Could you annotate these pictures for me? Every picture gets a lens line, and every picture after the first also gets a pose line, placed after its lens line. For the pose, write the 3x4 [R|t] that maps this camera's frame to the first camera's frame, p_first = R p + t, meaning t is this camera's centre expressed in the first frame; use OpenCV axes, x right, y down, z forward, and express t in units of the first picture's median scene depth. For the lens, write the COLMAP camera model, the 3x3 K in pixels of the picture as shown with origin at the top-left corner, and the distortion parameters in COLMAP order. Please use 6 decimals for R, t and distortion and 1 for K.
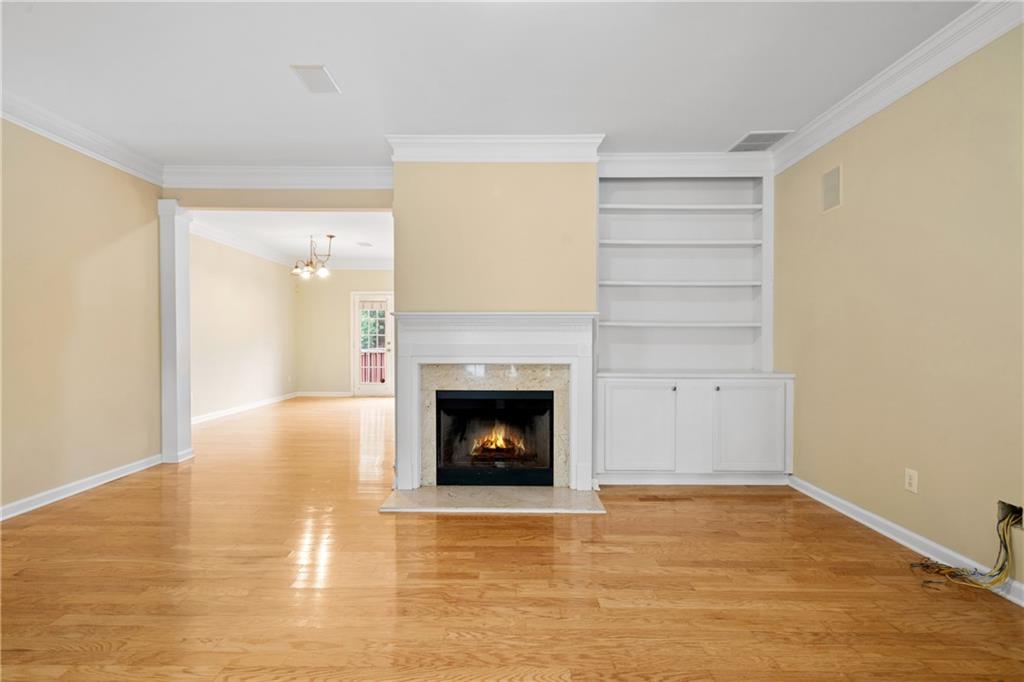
lens RADIAL K [[471.2, 0, 495.1], [0, 471.2, 345.2], [0, 0, 1]] dist [0.000373, 0.000804]
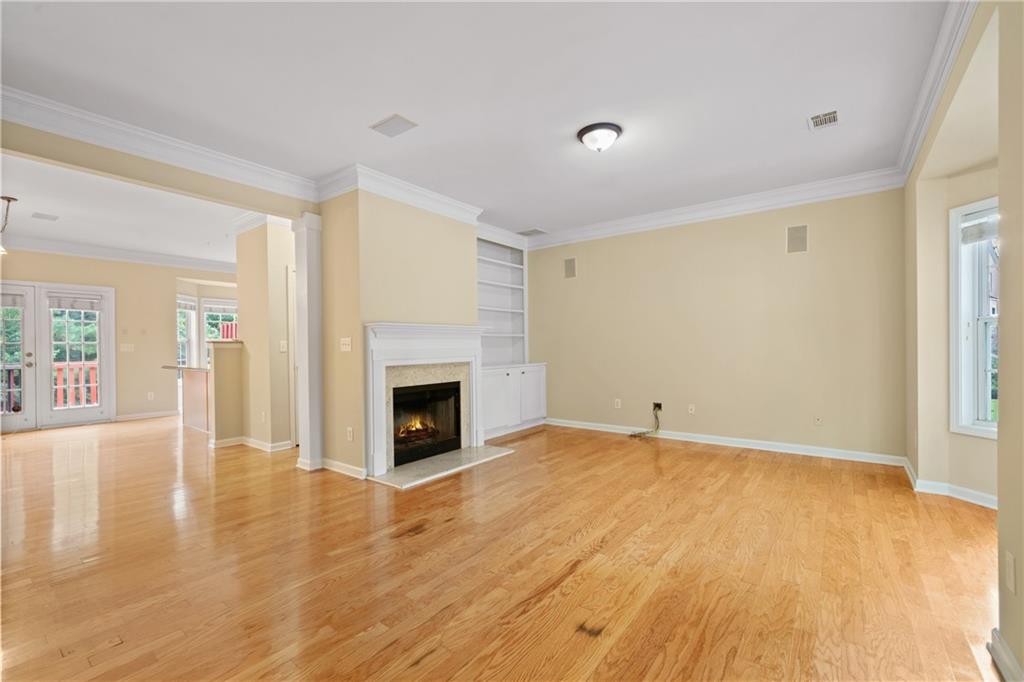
lens RADIAL K [[449.7, 0, 490.2], [0, 449.7, 346.2], [0, 0, 1]] dist [0.000288, -0.000118]
pose [[0.606005, -0.010243, 0.795395, -0.894423], [0.019681, 0.999804, -0.002119, -0.003777], [-0.795217, 0.016938, 0.606088, 0.104791]]
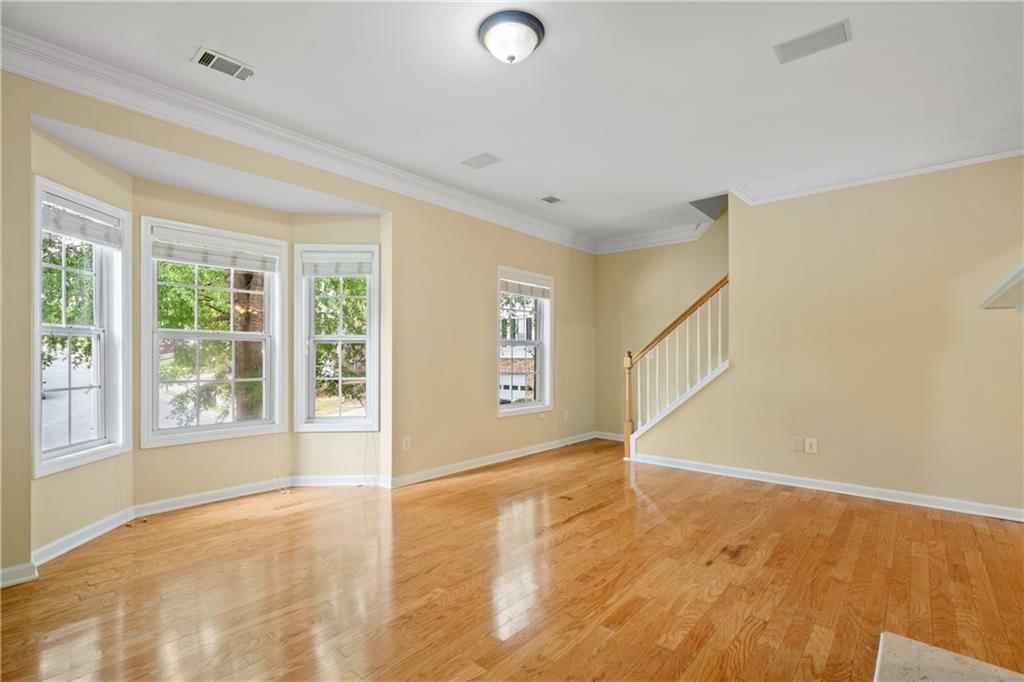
lens RADIAL K [[471.2, 0, 495.1], [0, 471.2, 345.2], [0, 0, 1]] dist [0.000373, 0.000804]
pose [[-0.643765, -0.019351, -0.764978, 0.485935], [-0.012058, 0.999813, -0.015144, -0.008028], [0.765128, -0.000525, -0.643878, 0.884696]]
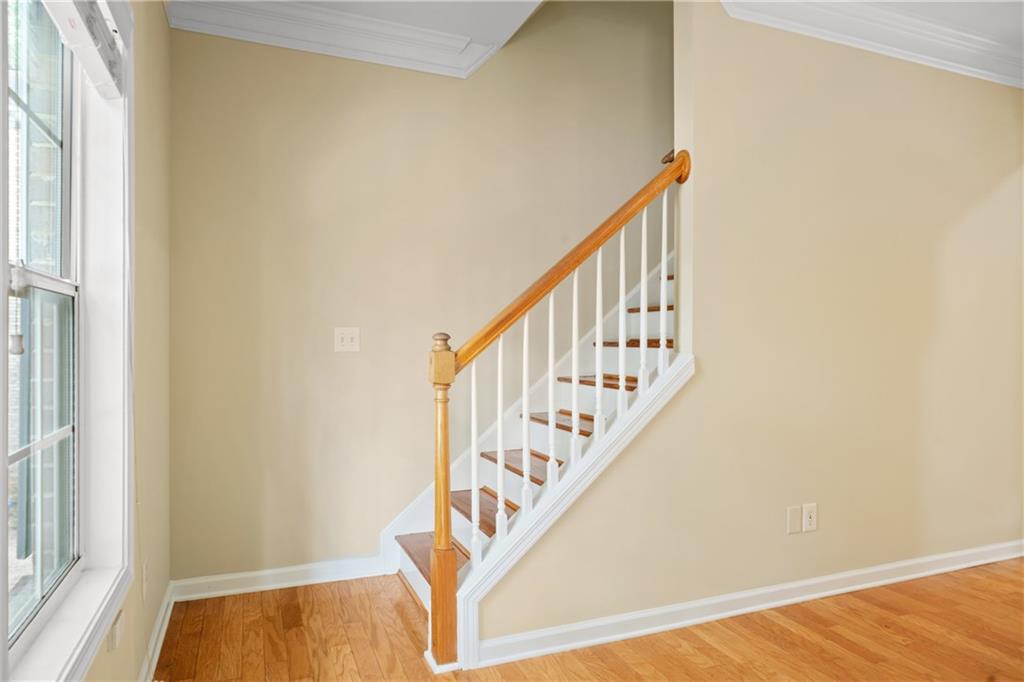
lens RADIAL K [[631.2, 0, 508.0], [0, 631.2, 341.8], [0, 0, 1]] dist [0.000206, 0.000265]
pose [[0.395492, 0.001225, -0.918468, -0.293431], [-0.016120, 0.999854, -0.005608, -0.005005], [0.918328, 0.017023, 0.395455, 0.061349]]
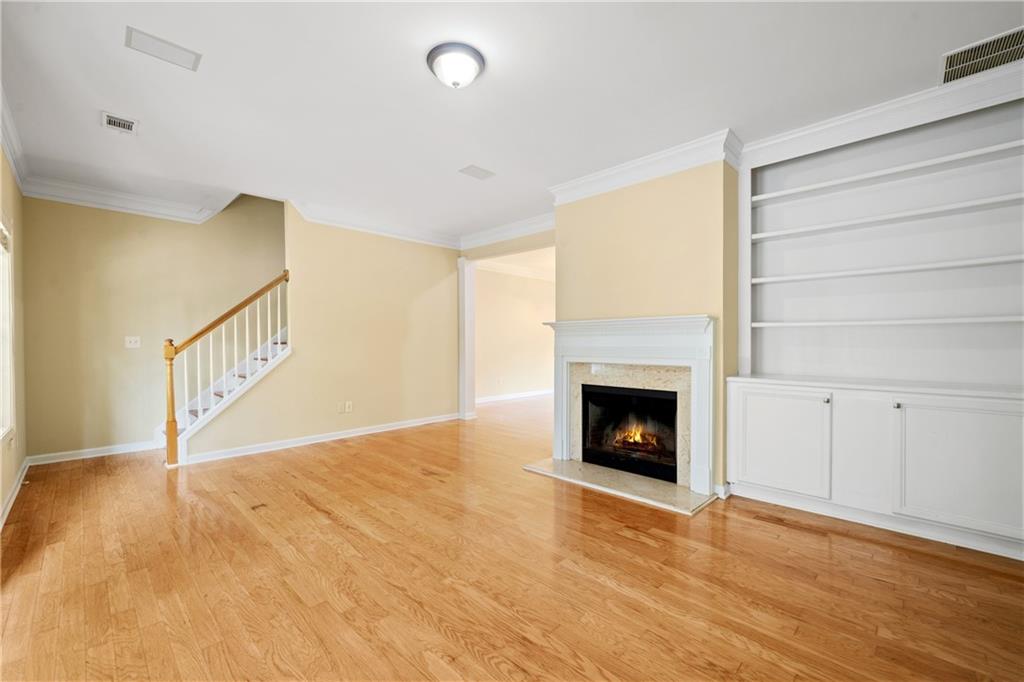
lens RADIAL K [[416.8, 0, 499.1], [0, 416.8, 345.7], [0, 0, 1]] dist [-0.001239, 0.000351]
pose [[0.719282, 0.001854, -0.694716, 0.479115], [-0.005155, 0.999983, -0.002668, -0.000531], [0.694699, 0.005501, 0.719279, 0.065800]]
